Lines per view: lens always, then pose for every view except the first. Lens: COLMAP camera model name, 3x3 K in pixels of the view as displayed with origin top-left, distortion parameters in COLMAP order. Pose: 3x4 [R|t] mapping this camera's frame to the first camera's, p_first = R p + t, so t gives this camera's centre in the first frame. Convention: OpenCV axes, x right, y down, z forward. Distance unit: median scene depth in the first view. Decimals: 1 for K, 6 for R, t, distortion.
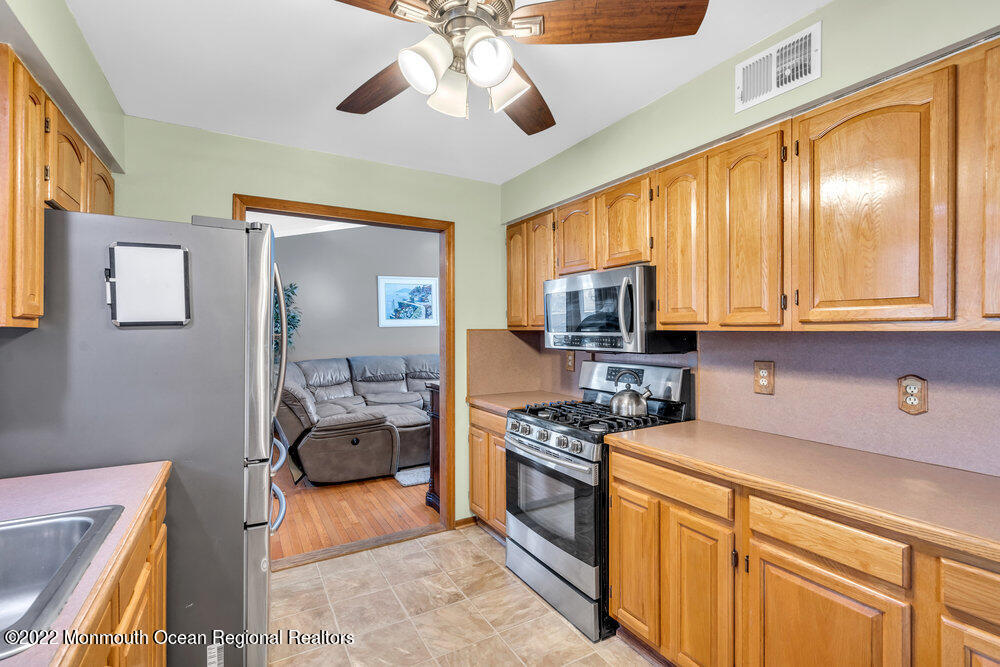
lens RADIAL K [[450.3, 0, 499.0], [0, 450.3, 334.4], [0, 0, 1]] dist [-0.005902, 0.001678]
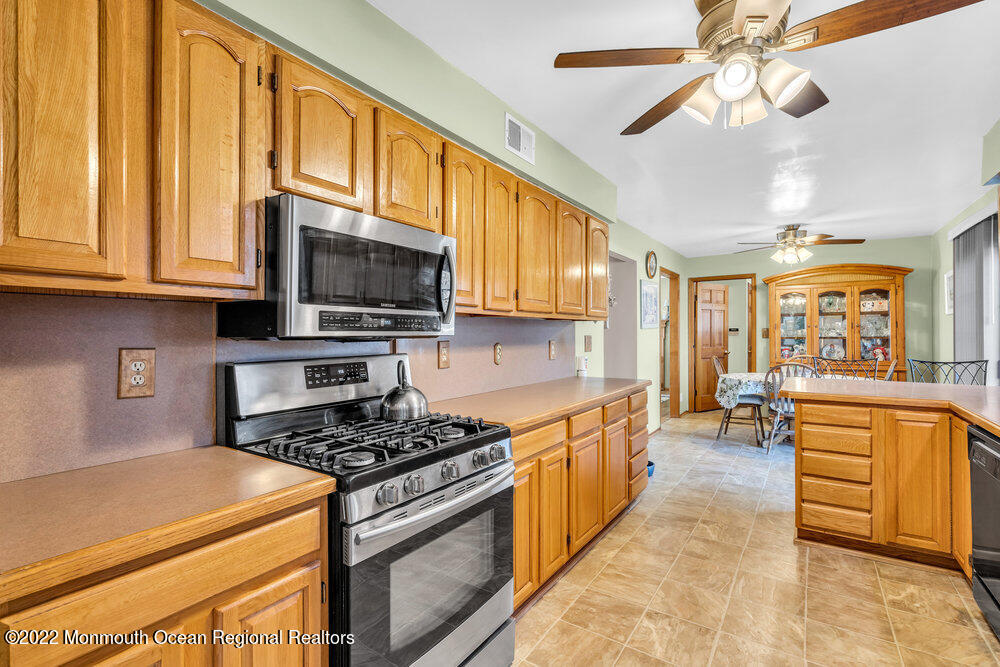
lens RADIAL K [[450.3, 0, 506.7], [0, 450.3, 331.9], [0, 0, 1]] dist [-0.005902, 0.001678]
pose [[-0.435773, 0.005772, 0.900038, -0.323652], [0.006672, 0.999973, -0.003183, 0.022995], [-0.900032, 0.004618, -0.435799, 0.775051]]
